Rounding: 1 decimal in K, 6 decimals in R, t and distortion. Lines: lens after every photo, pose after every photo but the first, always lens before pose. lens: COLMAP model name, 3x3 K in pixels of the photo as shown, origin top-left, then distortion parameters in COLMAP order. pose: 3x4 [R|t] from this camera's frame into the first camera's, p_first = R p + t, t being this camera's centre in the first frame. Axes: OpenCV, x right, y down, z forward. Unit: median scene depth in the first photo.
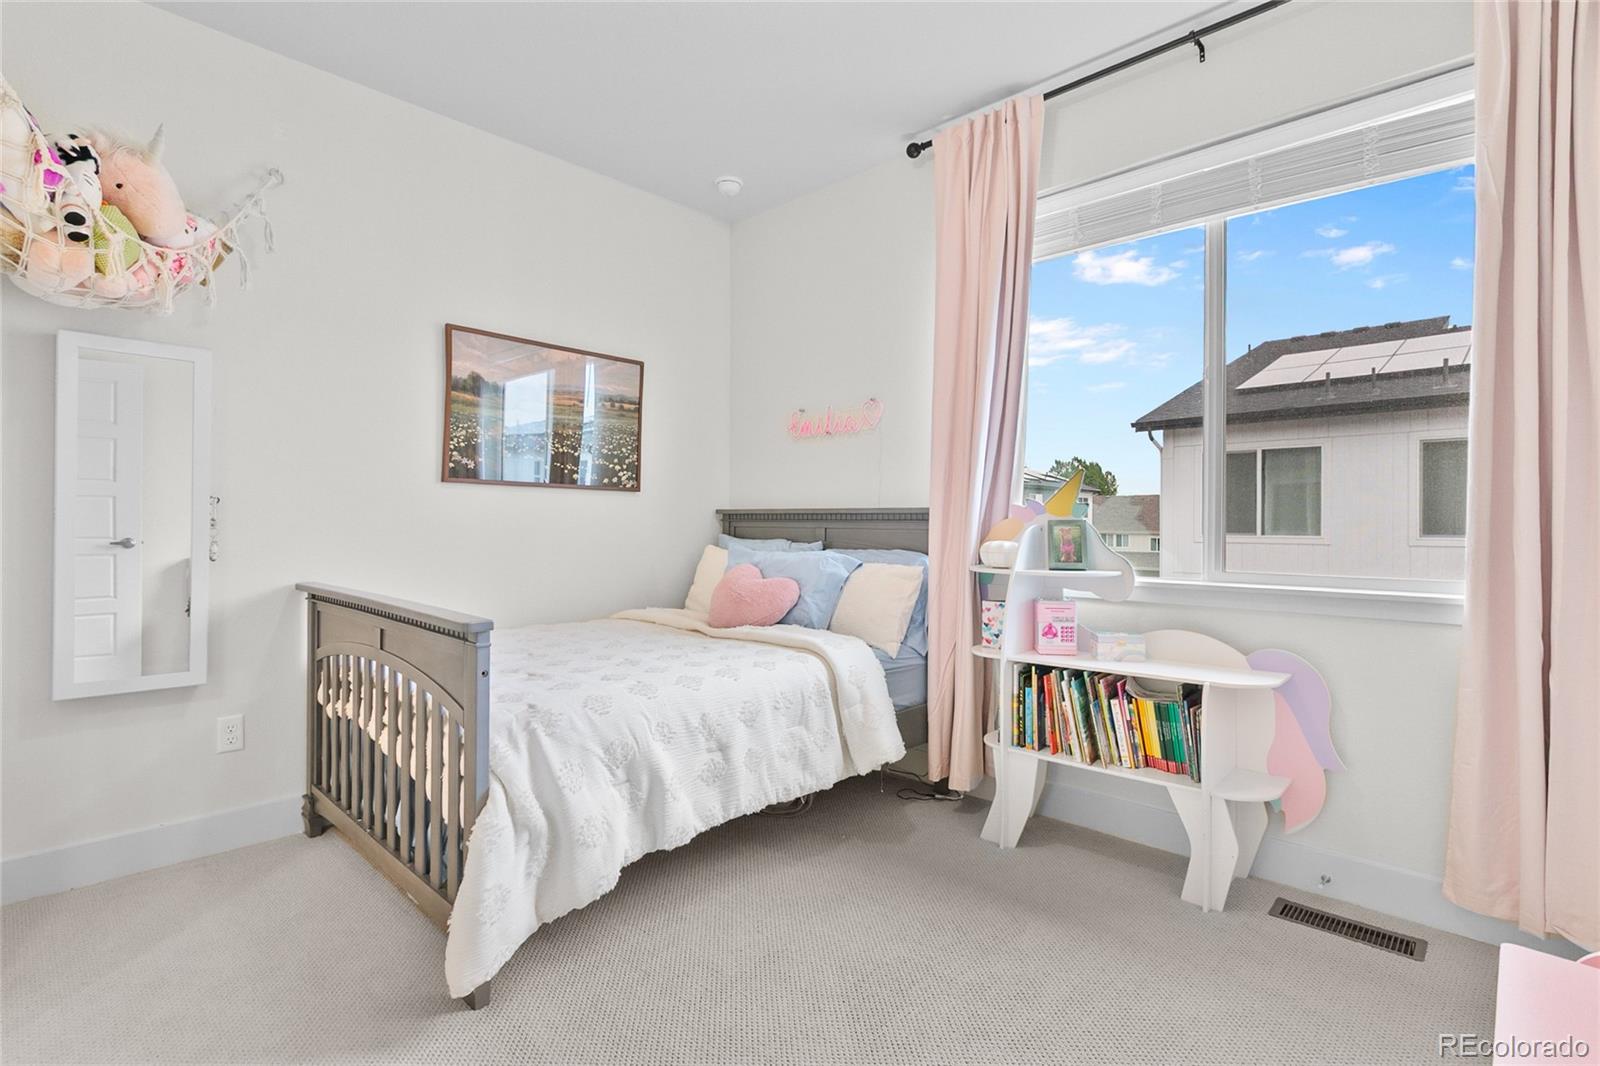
lens RADIAL K [[767.3, 0, 794.2], [0, 767.3, 529.5], [0, 0, 1]] dist [0.003697, 0.003355]
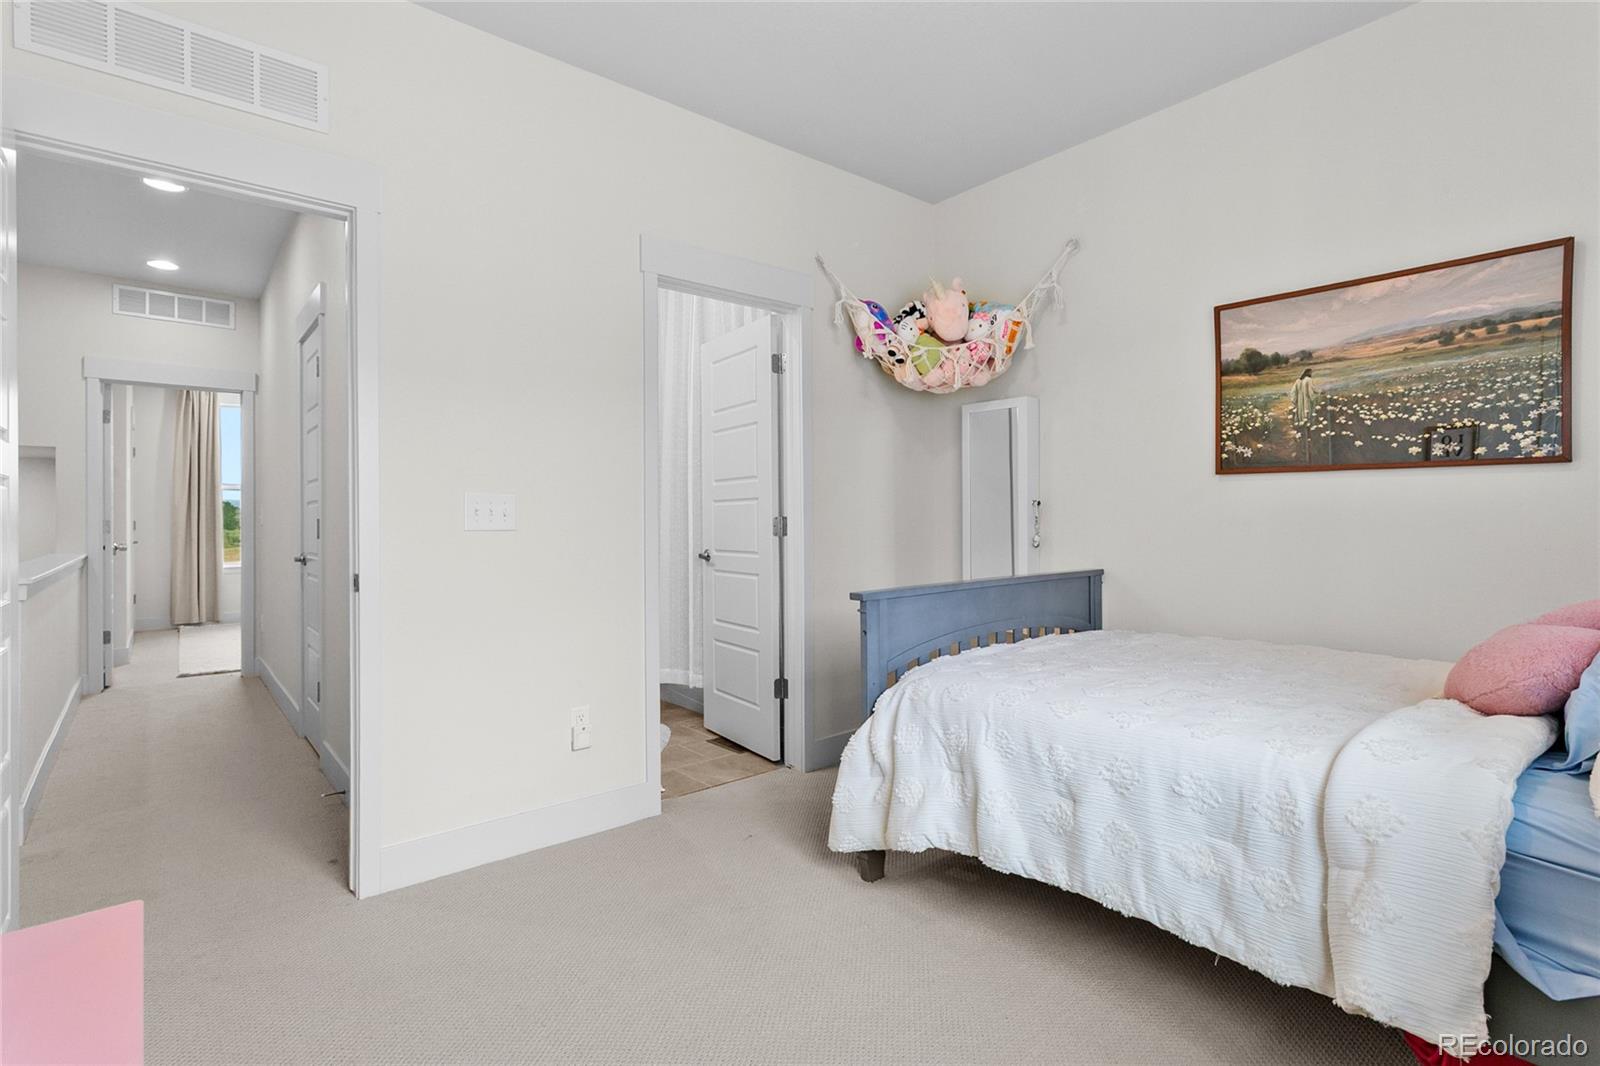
lens RADIAL K [[767.3, 0, 794.8], [0, 767.3, 523.5], [0, 0, 1]] dist [0.003697, 0.003355]
pose [[-0.099849, 0.002325, -0.995000, 0.529049], [-0.001520, 0.999996, 0.002490, -0.003434], [0.995001, 0.001761, -0.099845, 0.568678]]
